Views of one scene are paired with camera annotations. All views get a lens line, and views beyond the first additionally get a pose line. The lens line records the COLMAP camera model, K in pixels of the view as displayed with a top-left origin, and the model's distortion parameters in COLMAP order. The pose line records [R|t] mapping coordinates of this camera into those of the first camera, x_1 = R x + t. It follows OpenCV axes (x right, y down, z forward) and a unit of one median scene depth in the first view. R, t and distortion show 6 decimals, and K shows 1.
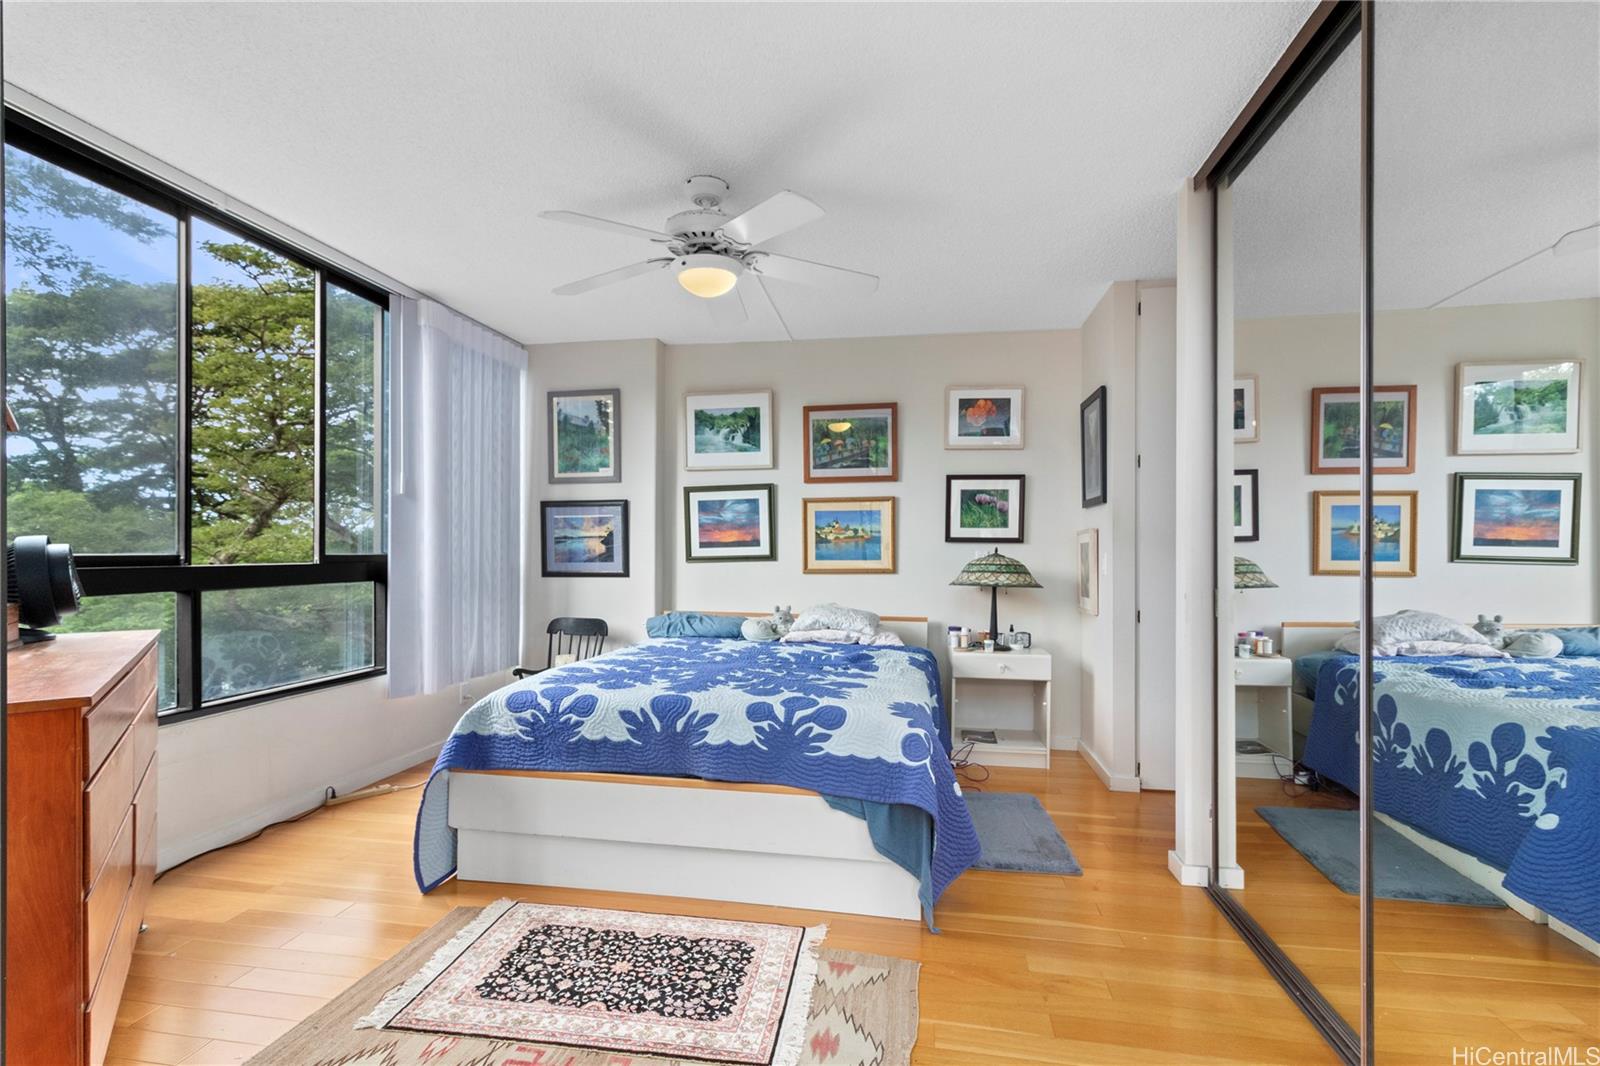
lens RADIAL K [[735.6, 0, 798.5], [0, 735.6, 550.7], [0, 0, 1]] dist [0.012337, -0.000090]
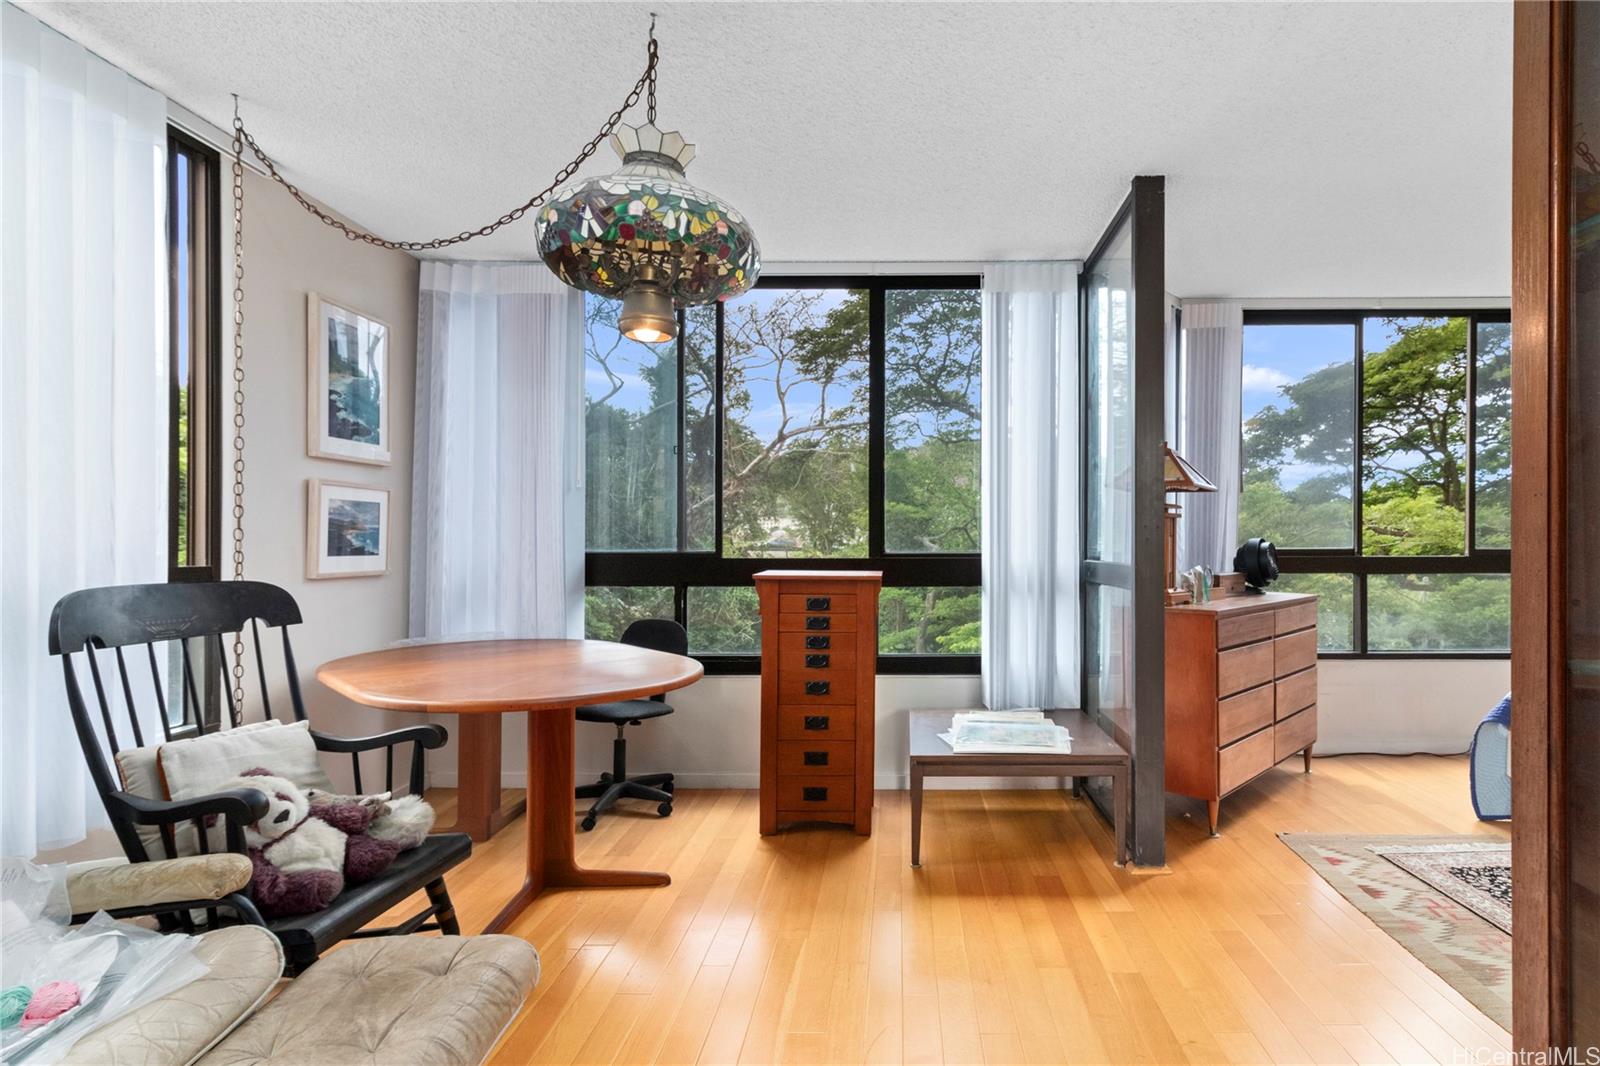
lens RADIAL K [[735.6, 0, 798.5], [0, 735.6, 550.7], [0, 0, 1]] dist [0.012337, -0.000090]
pose [[0.035221, 0.006531, -0.999358, 0.609825], [-0.000503, 0.999979, 0.006518, 0.001493], [0.999379, 0.000273, 0.035223, -0.168056]]
